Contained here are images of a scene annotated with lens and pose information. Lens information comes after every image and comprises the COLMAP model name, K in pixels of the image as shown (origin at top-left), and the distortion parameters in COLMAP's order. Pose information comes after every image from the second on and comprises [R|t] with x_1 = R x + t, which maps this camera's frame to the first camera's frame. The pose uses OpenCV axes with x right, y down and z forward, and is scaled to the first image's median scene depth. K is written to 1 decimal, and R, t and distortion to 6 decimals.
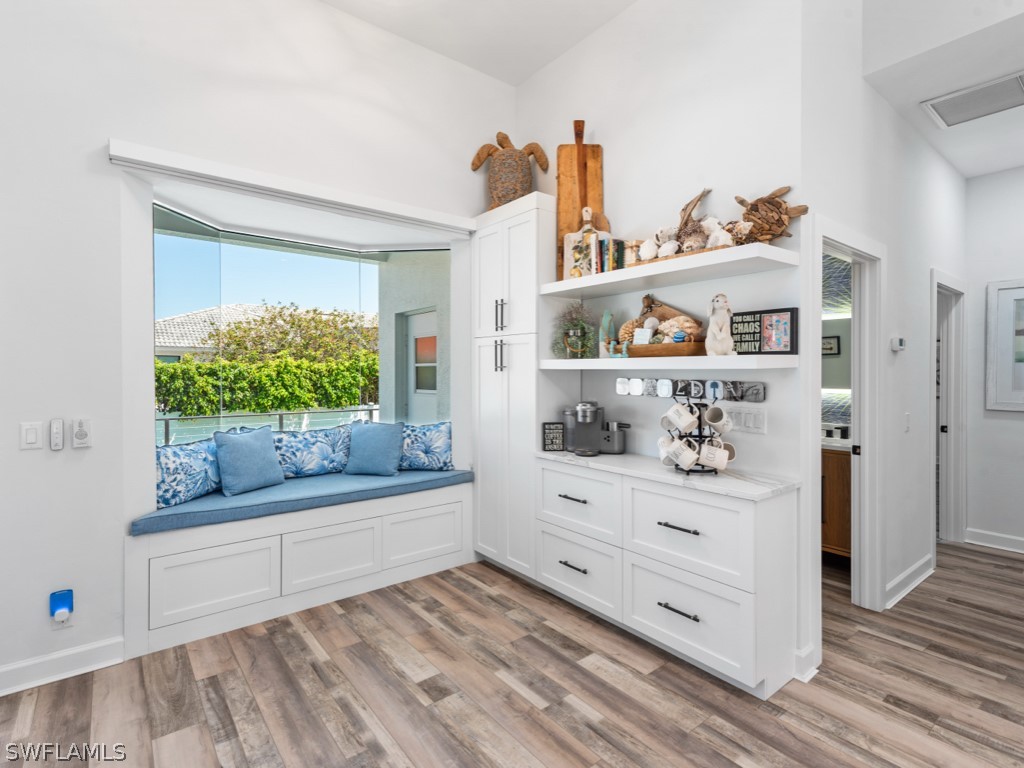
lens RADIAL K [[504.4, 0, 505.8], [0, 504.4, 378.9], [0, 0, 1]] dist [0.005489, 0.000943]
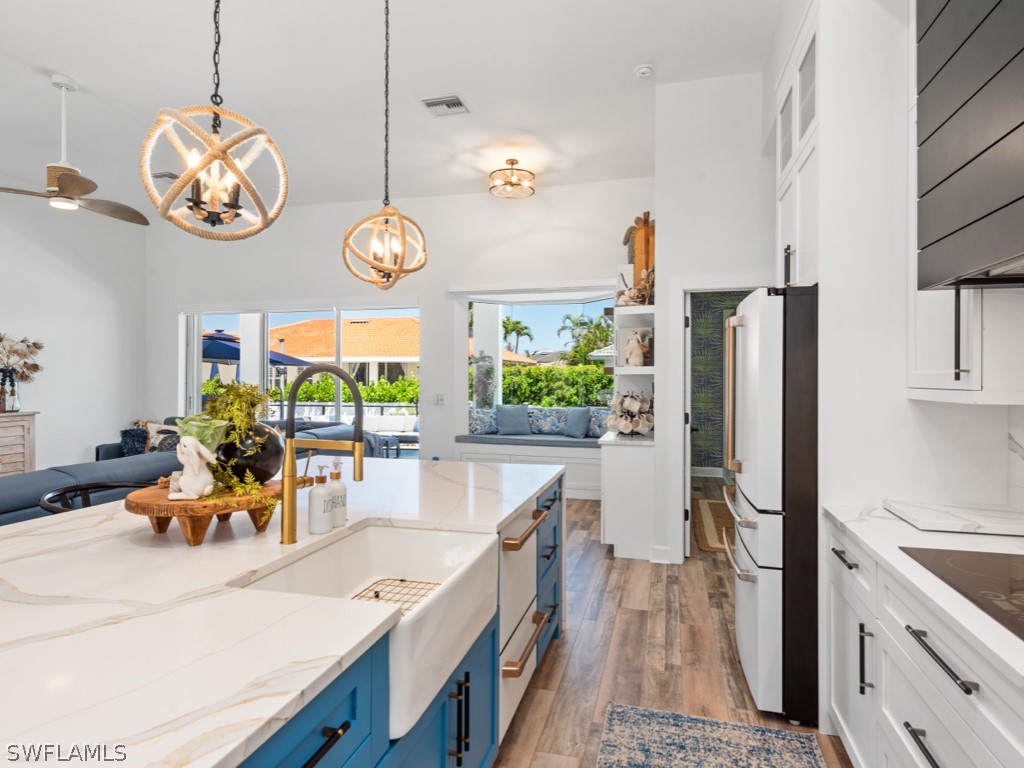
lens RADIAL K [[573.4, 0, 509.9], [0, 573.4, 384.7], [0, 0, 1]] dist [-0.001727, -0.000106]
pose [[0.585238, 0.010514, -0.810794, 1.669107], [-0.017053, 0.999854, 0.000657, 0.022557], [0.810682, 0.013442, 0.585332, -0.434665]]
